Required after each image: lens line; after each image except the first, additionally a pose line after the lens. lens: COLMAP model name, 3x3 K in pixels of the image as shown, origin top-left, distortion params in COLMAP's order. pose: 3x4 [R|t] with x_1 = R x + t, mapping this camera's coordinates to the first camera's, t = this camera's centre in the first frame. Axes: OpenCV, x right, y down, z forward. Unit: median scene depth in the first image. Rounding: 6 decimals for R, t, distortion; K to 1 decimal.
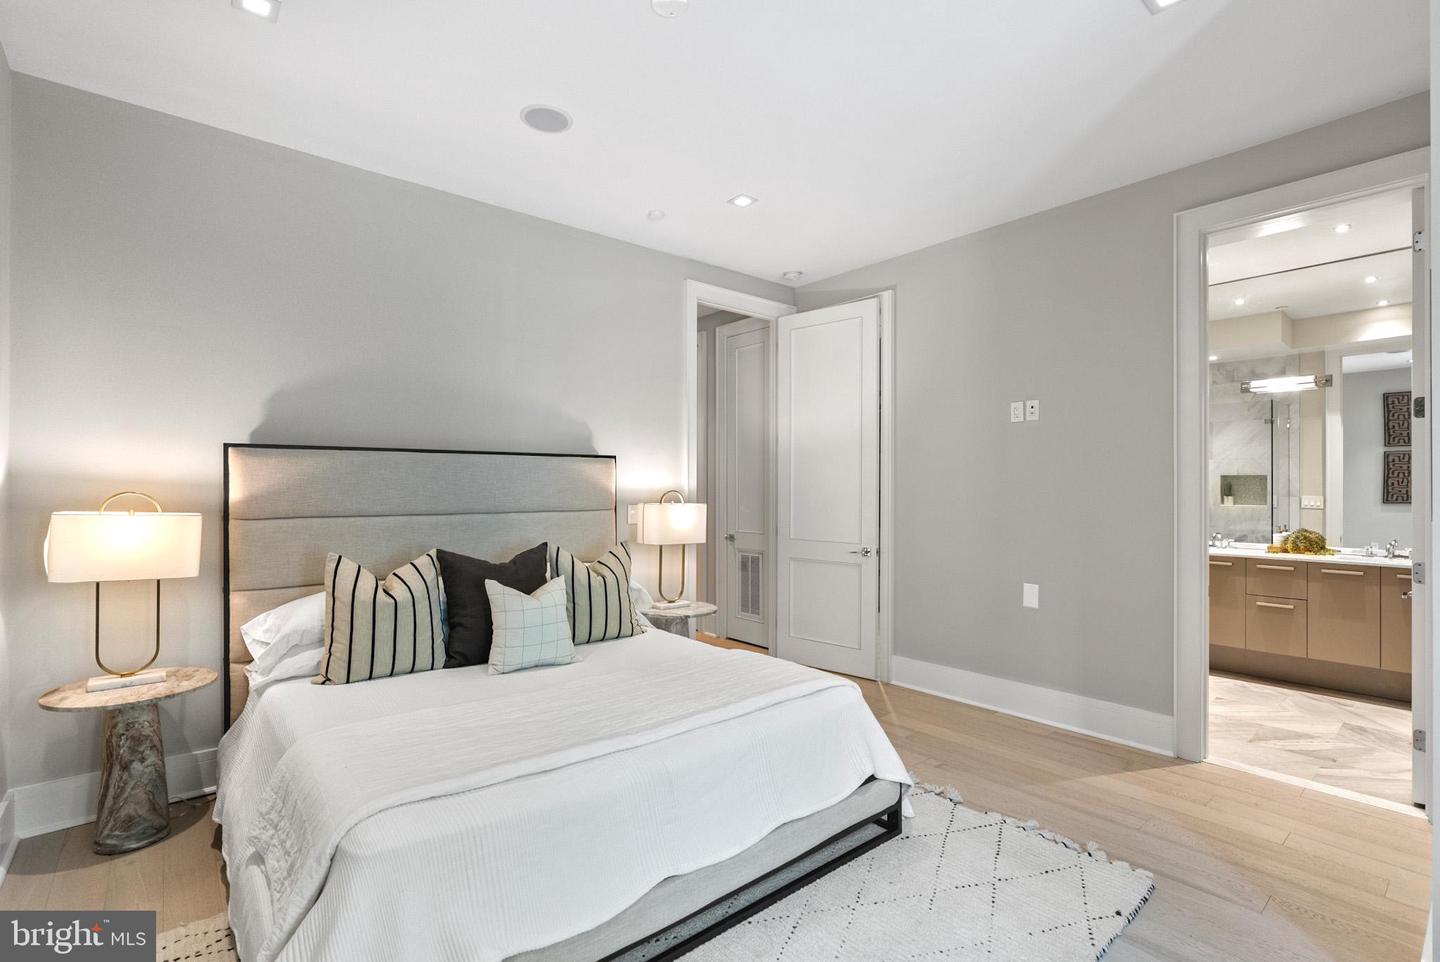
lens RADIAL K [[659.1, 0, 716.6], [0, 659.1, 482.6], [0, 0, 1]] dist [-0.000667, 0.000222]
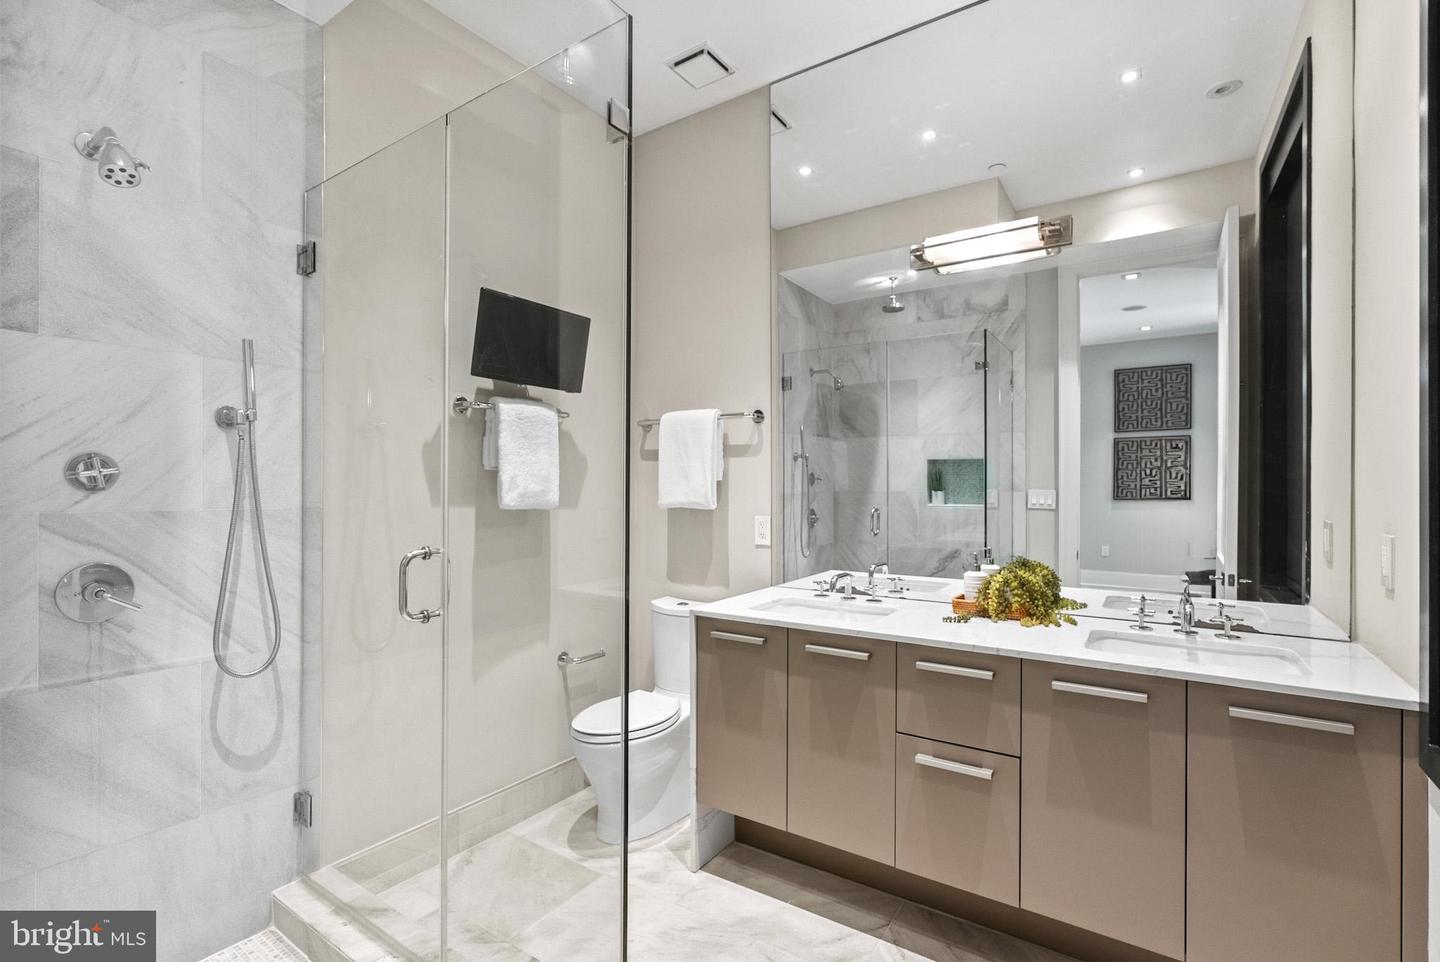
lens RADIAL K [[659.1, 0, 721.0], [0, 659.1, 483.3], [0, 0, 1]] dist [-0.000667, 0.000222]
pose [[0.962448, -0.001400, 0.271462, 0.415720], [0.000627, 0.999995, 0.002935, 0.011615], [-0.271464, -0.002655, 0.962445, 0.451816]]
